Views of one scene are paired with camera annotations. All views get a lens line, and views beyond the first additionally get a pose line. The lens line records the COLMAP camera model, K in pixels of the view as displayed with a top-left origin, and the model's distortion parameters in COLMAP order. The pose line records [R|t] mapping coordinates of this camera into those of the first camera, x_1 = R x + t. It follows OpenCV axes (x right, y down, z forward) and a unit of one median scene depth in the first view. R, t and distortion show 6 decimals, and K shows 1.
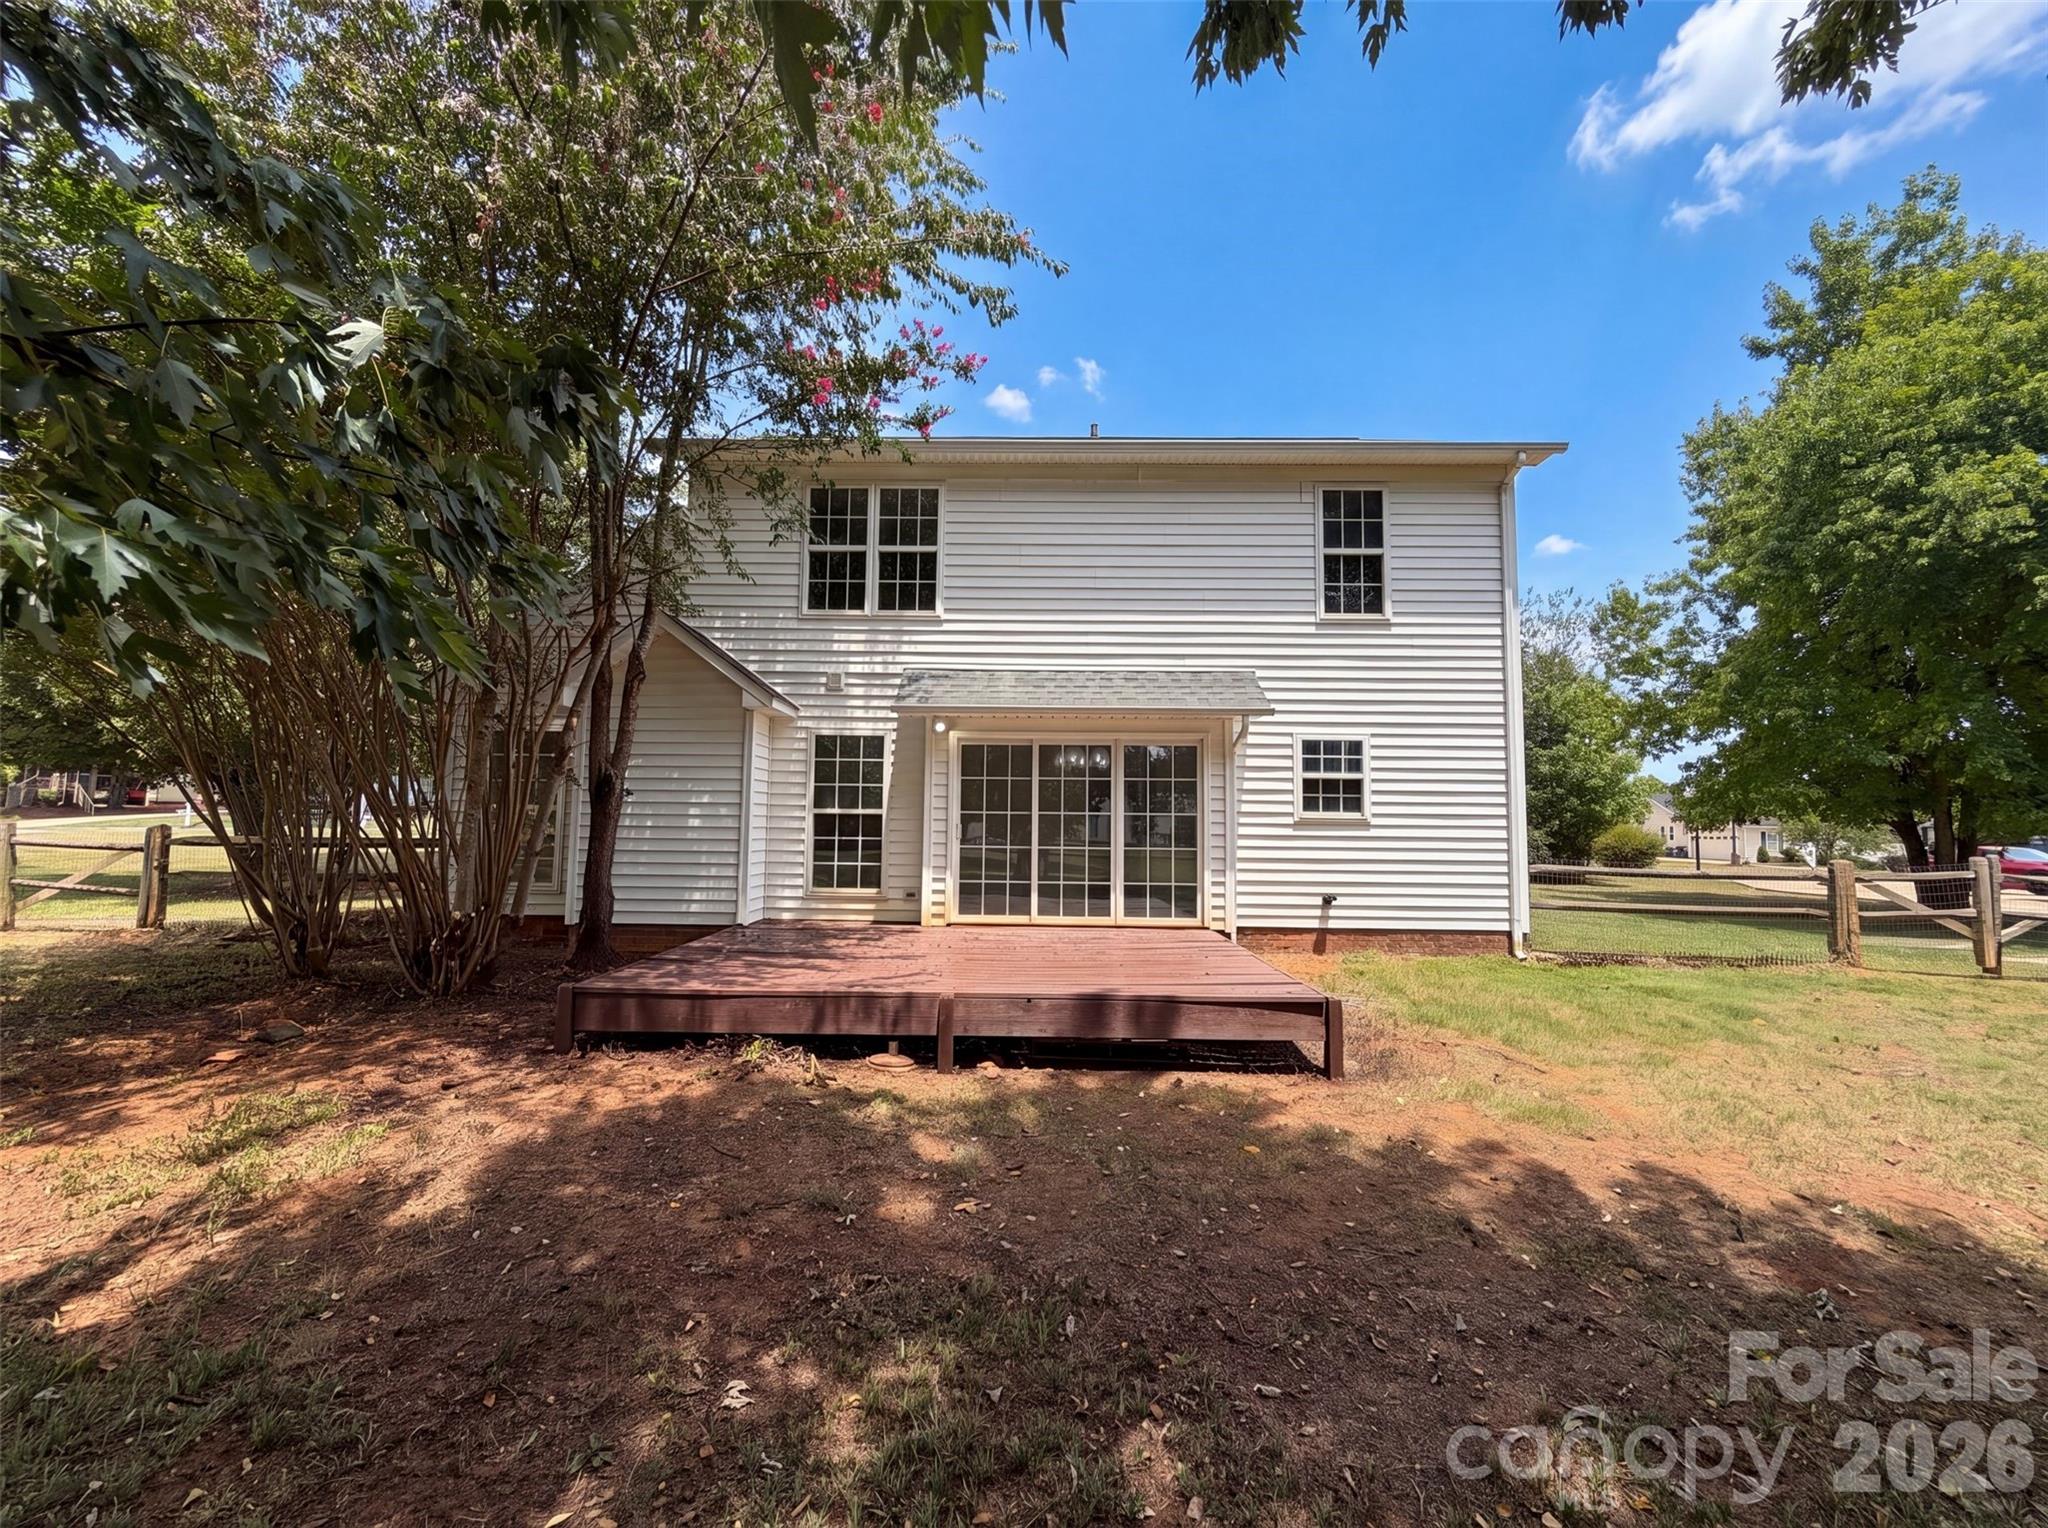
lens RADIAL K [[816.1, 0, 1019.8], [0, 816.1, 766.1], [0, 0, 1]] dist [0.004813, 0.000144]
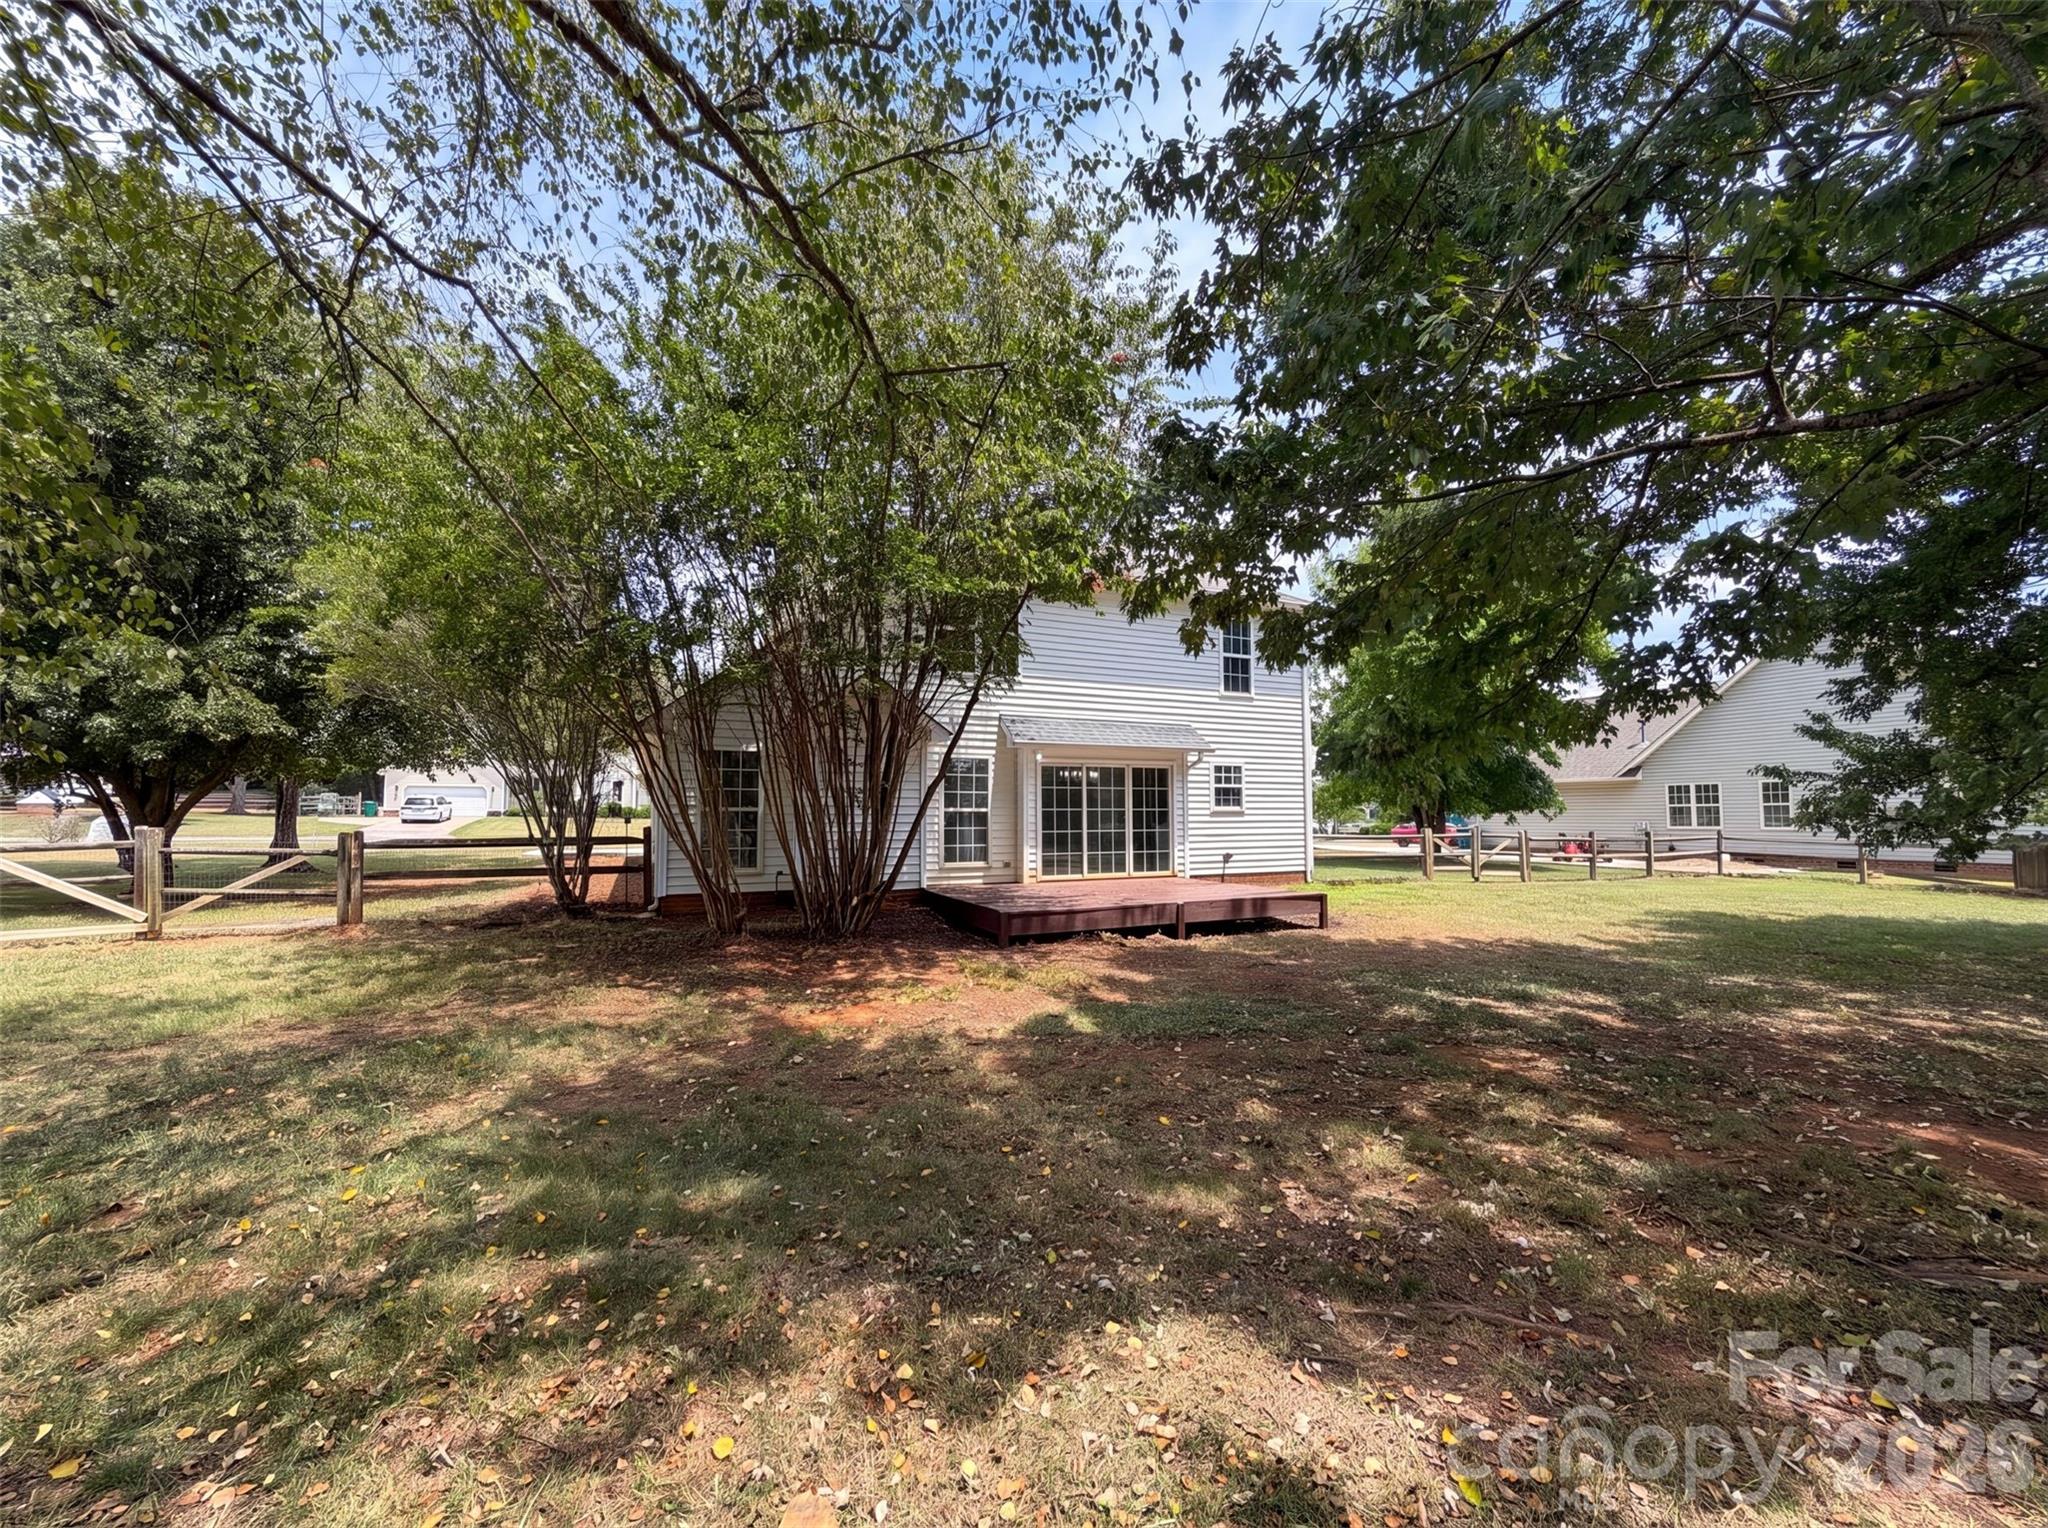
lens RADIAL K [[816.1, 0, 1020.0], [0, 816.1, 762.4], [0, 0, 1]] dist [0.004813, 0.000144]
pose [[0.904301, 0.011806, 0.426732, -0.755871], [-0.016869, 0.999825, 0.008085, -0.044699], [-0.426562, -0.014509, 0.904342, -0.377548]]
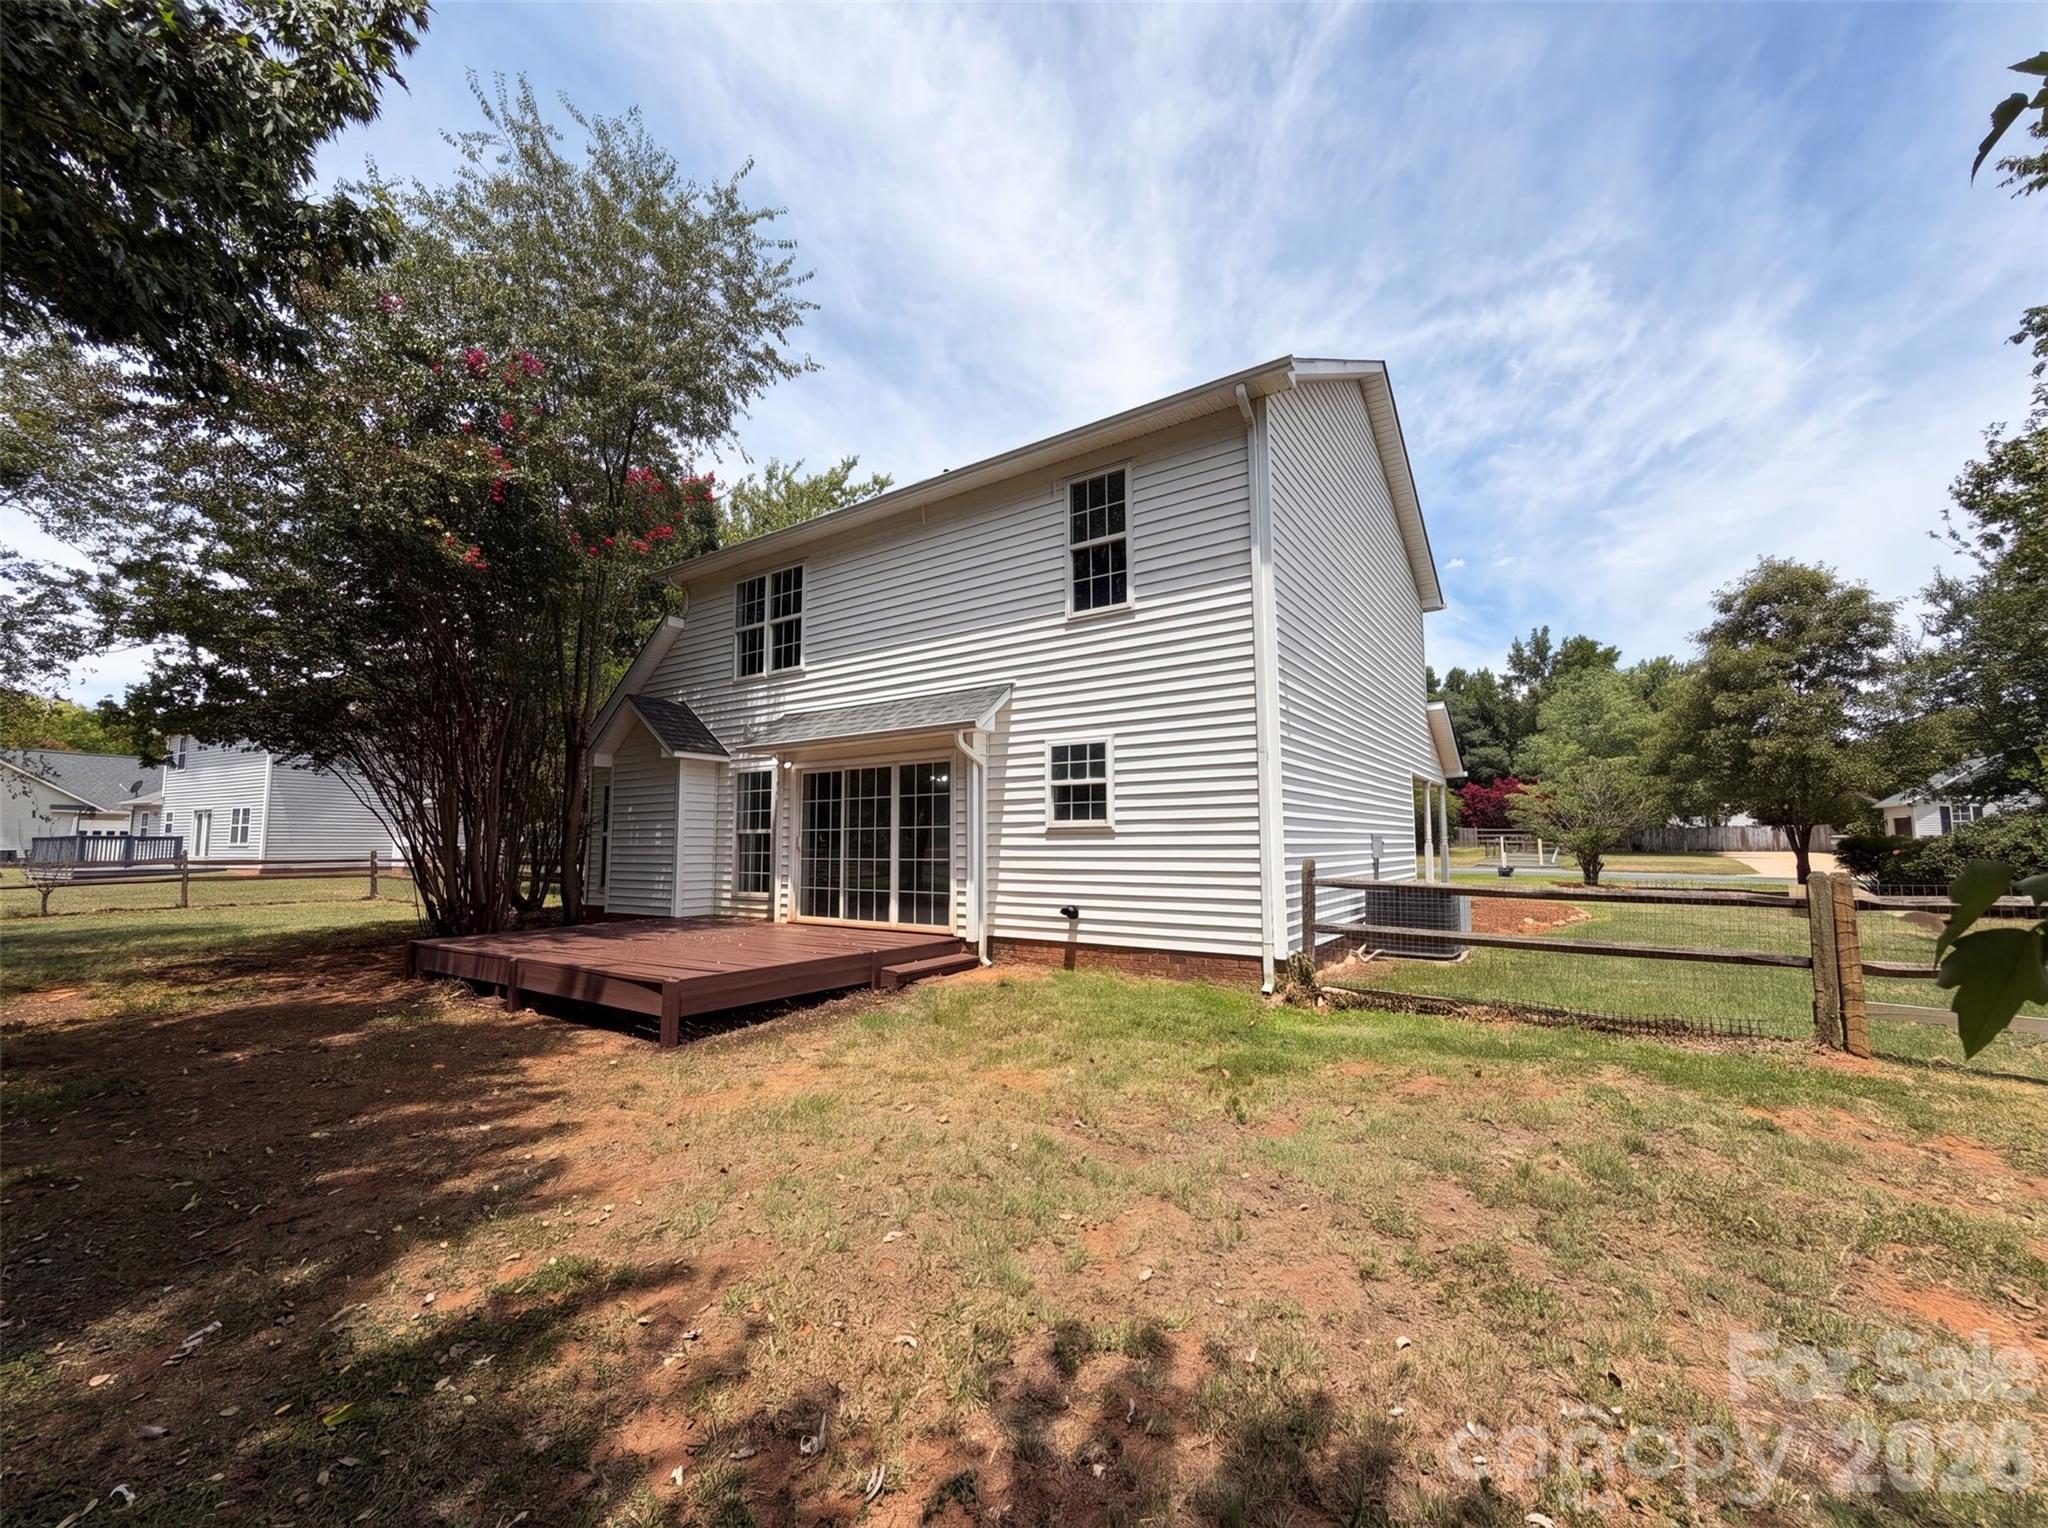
lens RADIAL K [[816.1, 0, 1034.2], [0, 816.1, 770.8], [0, 0, 1]] dist [0.004813, 0.000144]
pose [[0.830595, -0.066186, -0.552929, 0.863689], [0.053719, 0.997804, -0.038741, 0.032938], [0.554279, 0.002475, 0.832327, 0.182207]]
